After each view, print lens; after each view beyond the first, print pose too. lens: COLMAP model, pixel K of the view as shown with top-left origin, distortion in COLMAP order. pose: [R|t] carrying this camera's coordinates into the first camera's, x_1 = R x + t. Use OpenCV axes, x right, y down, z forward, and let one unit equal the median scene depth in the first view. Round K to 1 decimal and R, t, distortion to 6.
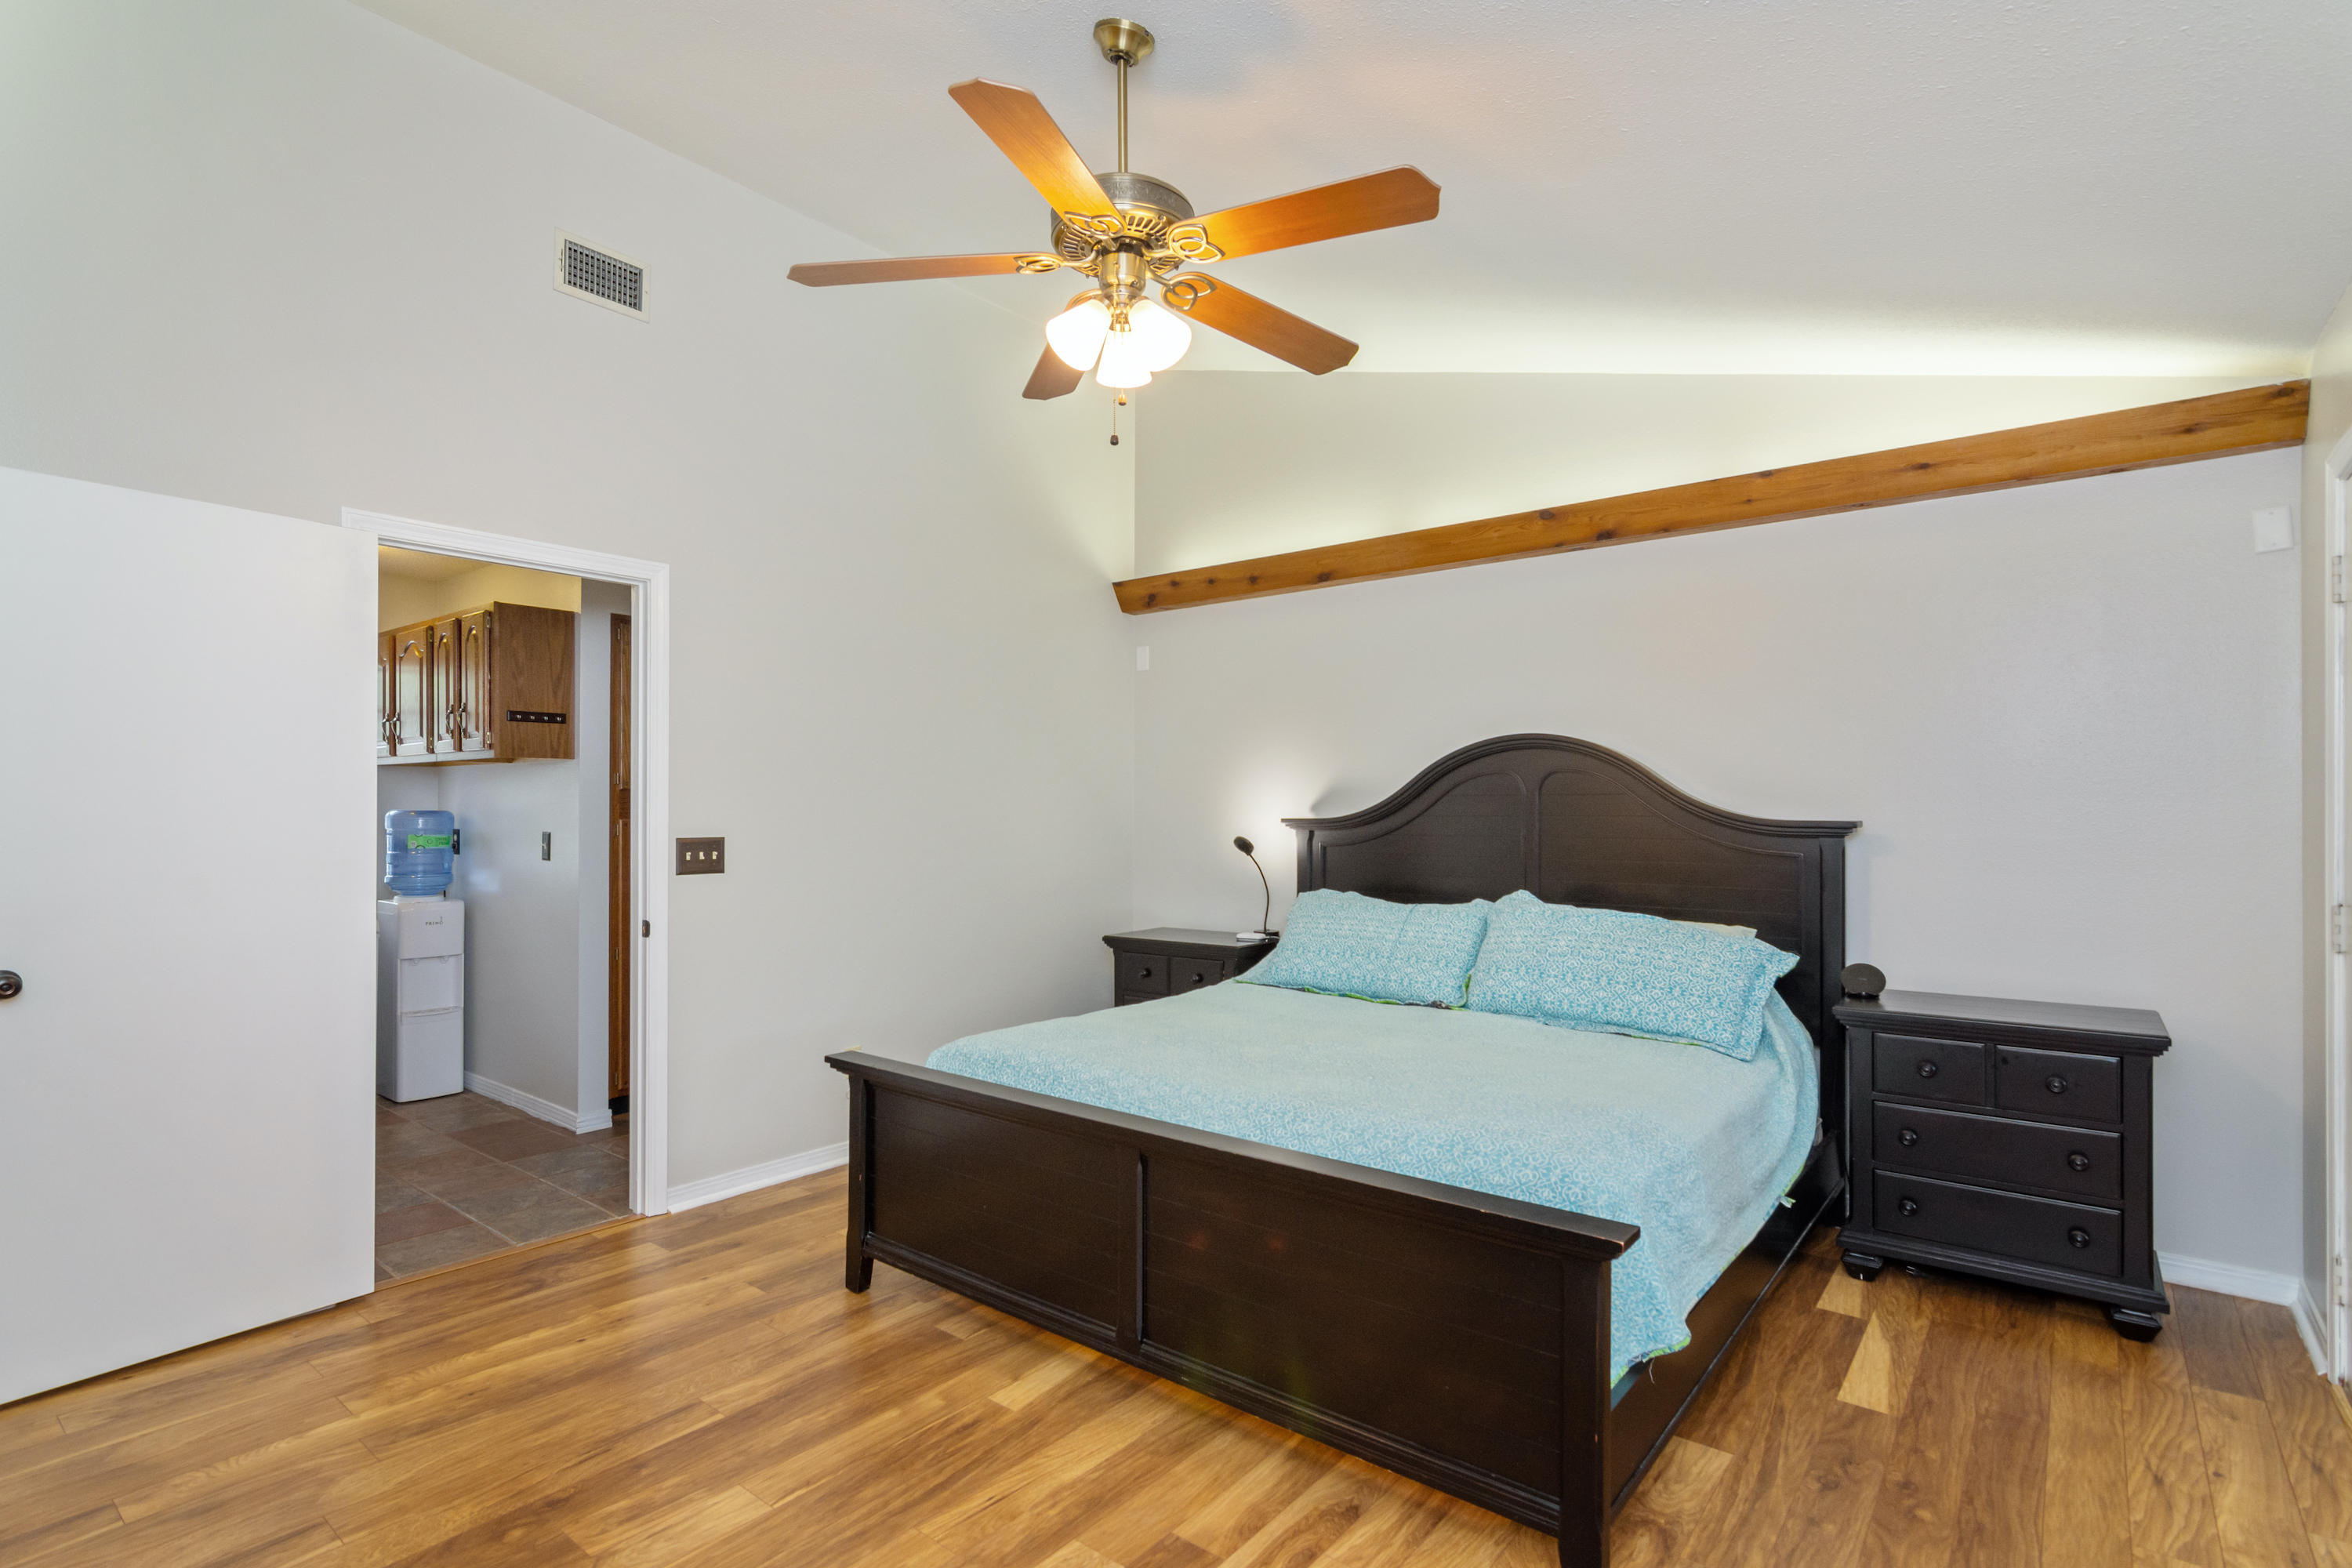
lens RADIAL K [[1136.7, 0, 1182.2], [0, 1136.7, 798.3], [0, 0, 1]] dist [-0.005668, 0.003183]
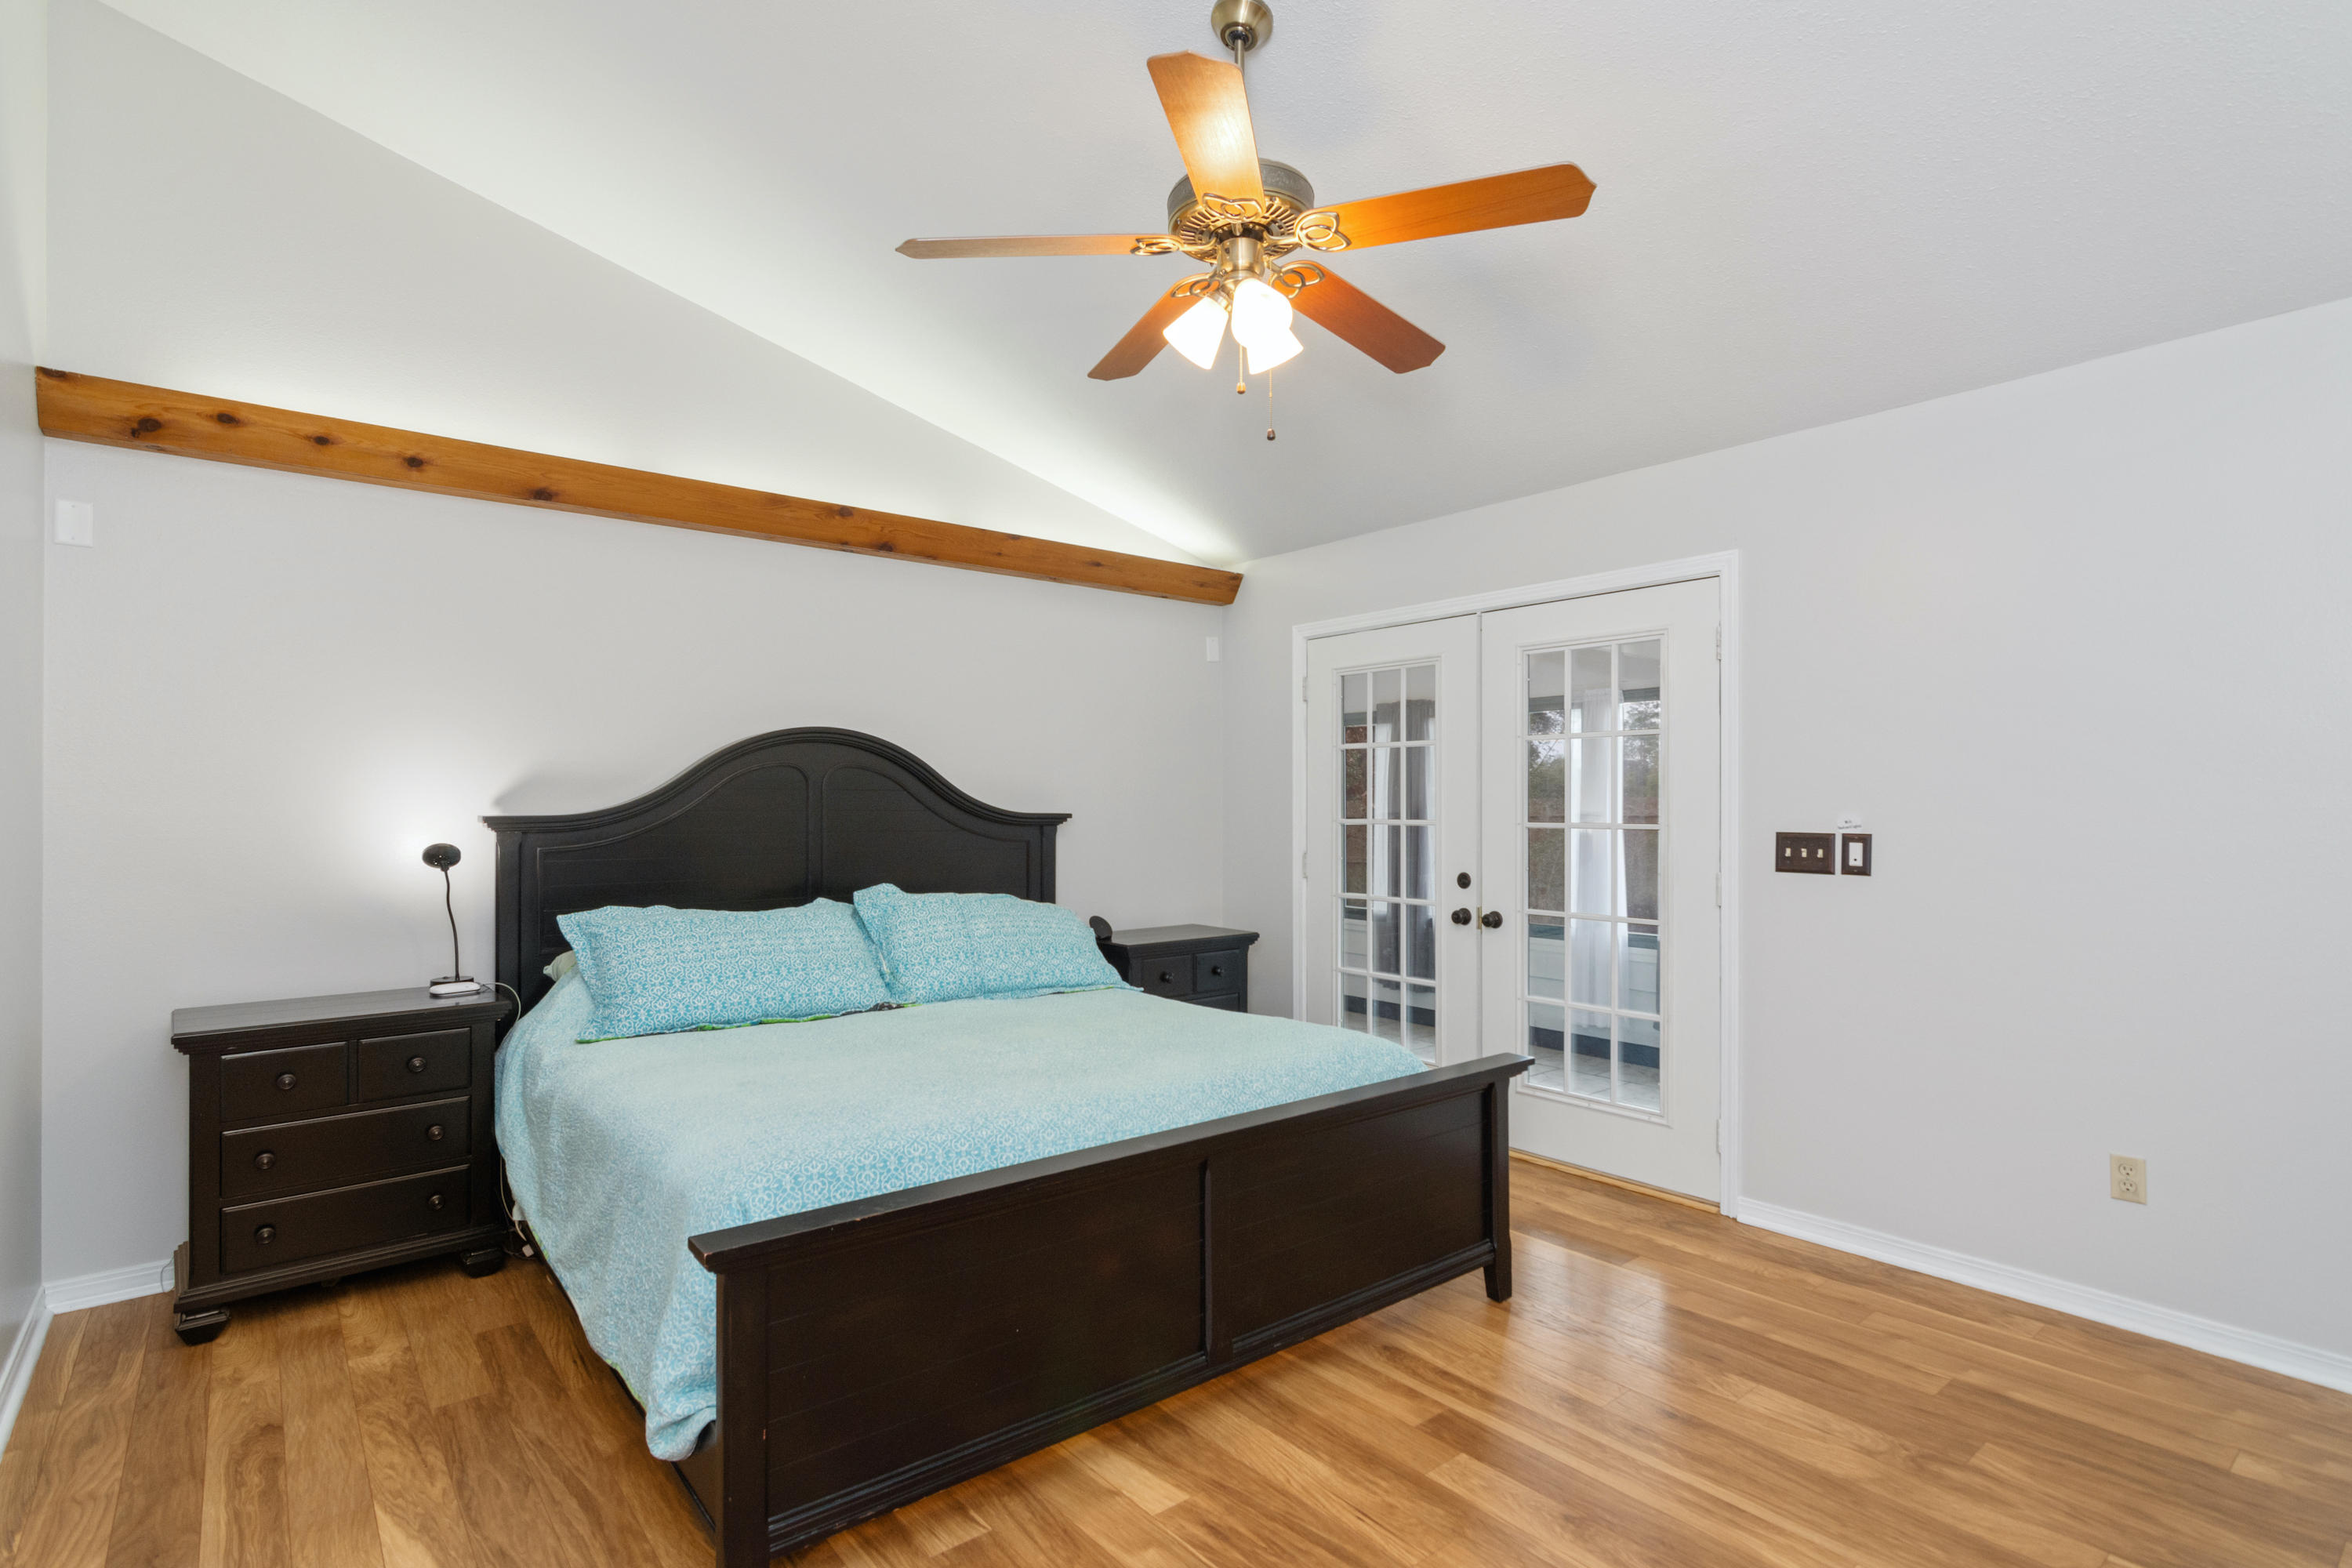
lens RADIAL K [[1136.7, 0, 1180.5], [0, 1136.7, 794.9], [0, 0, 1]] dist [-0.005668, 0.003183]
pose [[0.214049, 0.007879, 0.976791, -0.881437], [-0.012024, 0.999913, -0.005431, 0.004934], [-0.976749, -0.010583, 0.214125, 0.726078]]
